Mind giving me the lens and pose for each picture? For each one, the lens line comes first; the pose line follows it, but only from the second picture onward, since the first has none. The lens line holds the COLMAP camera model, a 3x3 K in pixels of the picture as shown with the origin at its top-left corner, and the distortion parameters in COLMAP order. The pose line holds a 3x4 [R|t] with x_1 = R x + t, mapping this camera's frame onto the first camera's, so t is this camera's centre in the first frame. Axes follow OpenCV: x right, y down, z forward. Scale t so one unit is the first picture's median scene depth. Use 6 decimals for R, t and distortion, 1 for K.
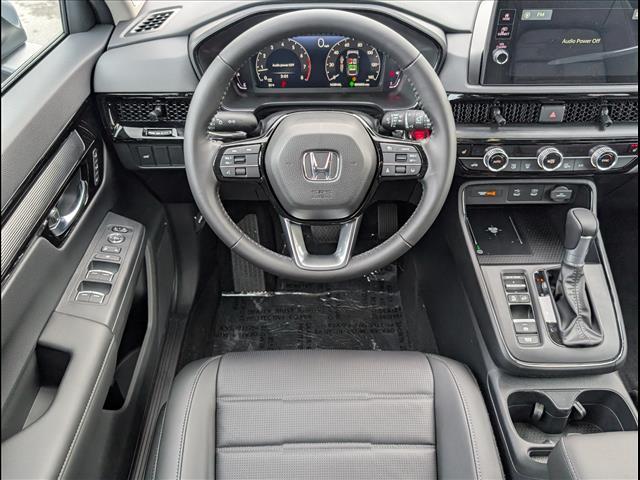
lens RADIAL K [[539.4, 0, 320.0], [0, 539.4, 240.0], [0, 0, 1]] dist [0.007091, 0.007123]
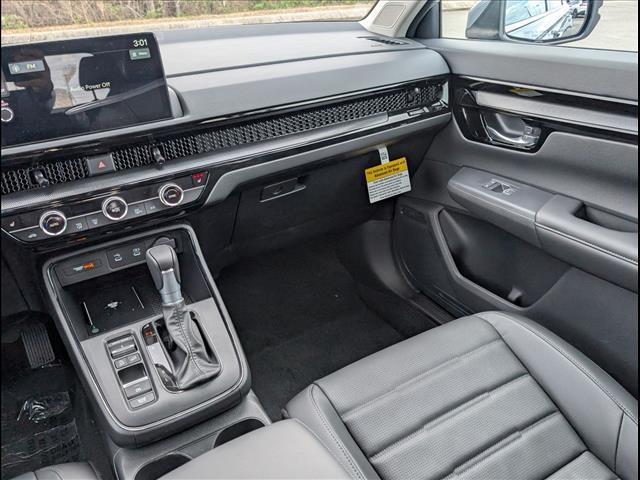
lens RADIAL K [[539.4, 0, 320.0], [0, 539.4, 240.0], [0, 0, 1]] dist [0.007091, 0.007123]
pose [[0.863930, -0.266237, 0.427484, 0.317527], [0.360718, 0.919477, -0.156349, 0.179490], [-0.351436, 0.289276, 0.890400, 0.047069]]
